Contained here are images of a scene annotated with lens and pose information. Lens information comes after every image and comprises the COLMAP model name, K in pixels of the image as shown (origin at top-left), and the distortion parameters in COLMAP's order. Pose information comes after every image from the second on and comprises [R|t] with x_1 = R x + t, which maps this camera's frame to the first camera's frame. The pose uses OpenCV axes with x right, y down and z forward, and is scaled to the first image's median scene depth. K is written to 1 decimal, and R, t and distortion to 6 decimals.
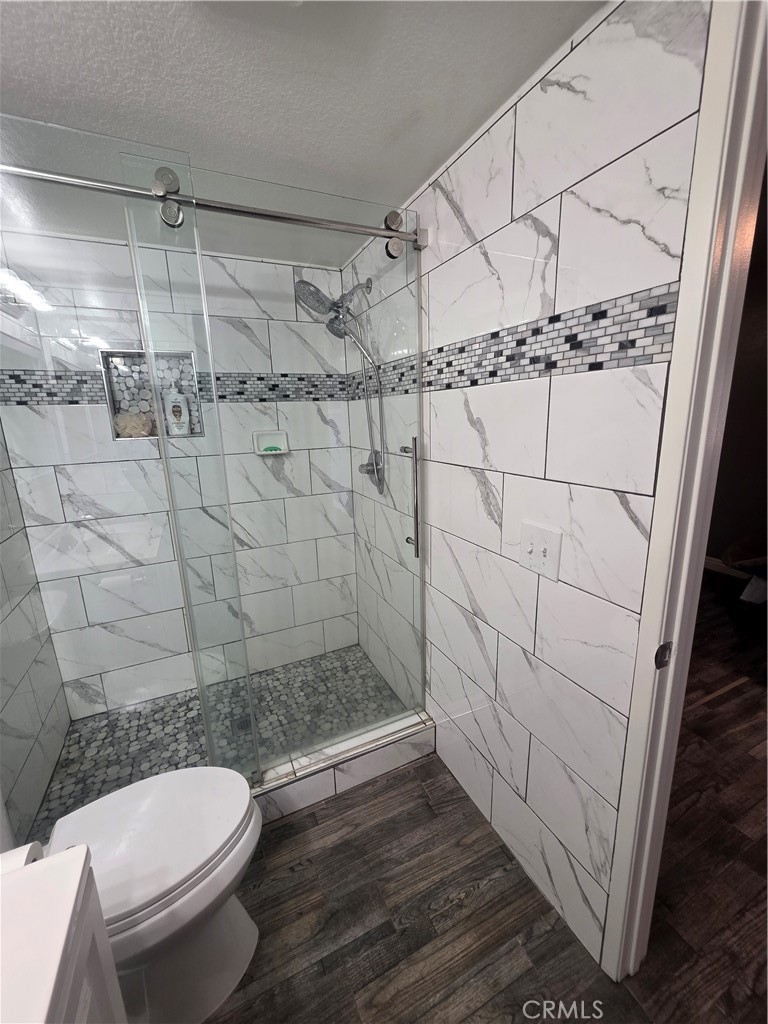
lens RADIAL K [[406.3, 0, 381.8], [0, 406.3, 506.0], [0, 0, 1]] dist [-0.001509, -0.000112]
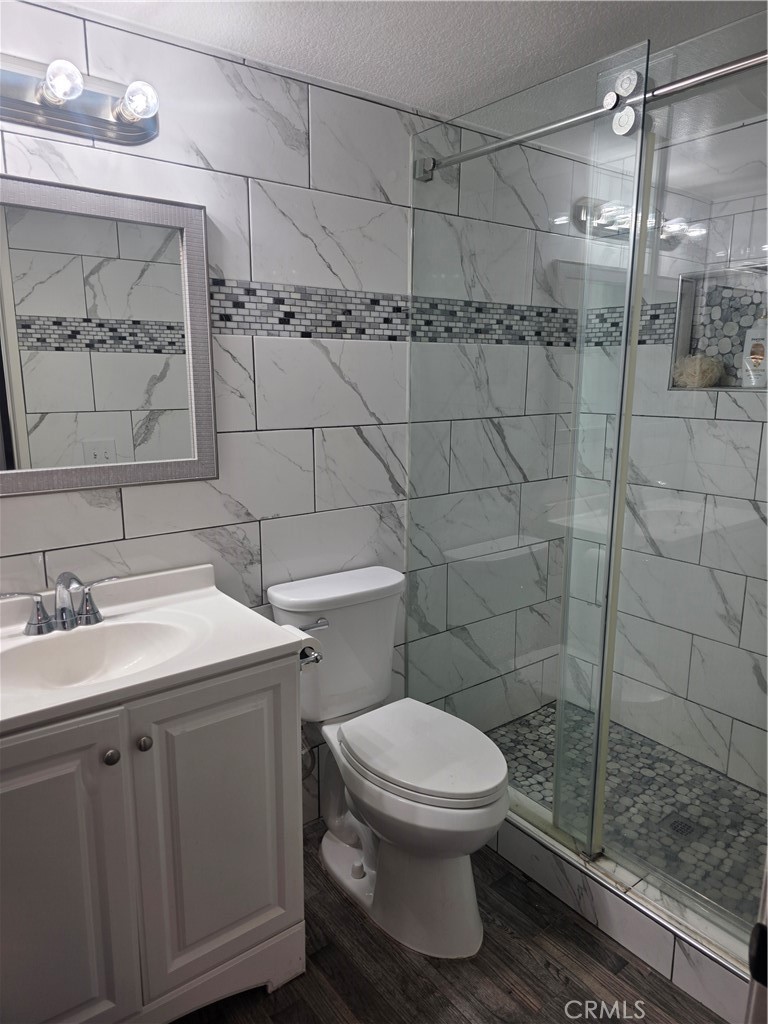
lens RADIAL K [[689.0, 0, 384.0], [0, 689.0, 512.0], [0, 0, 1]] dist [0.003084, -0.002036]
pose [[0.220333, 0.224016, -0.949352, 0.556535], [-0.215653, 0.960374, 0.176567, -0.054548], [0.951287, 0.165827, 0.259912, 0.179243]]
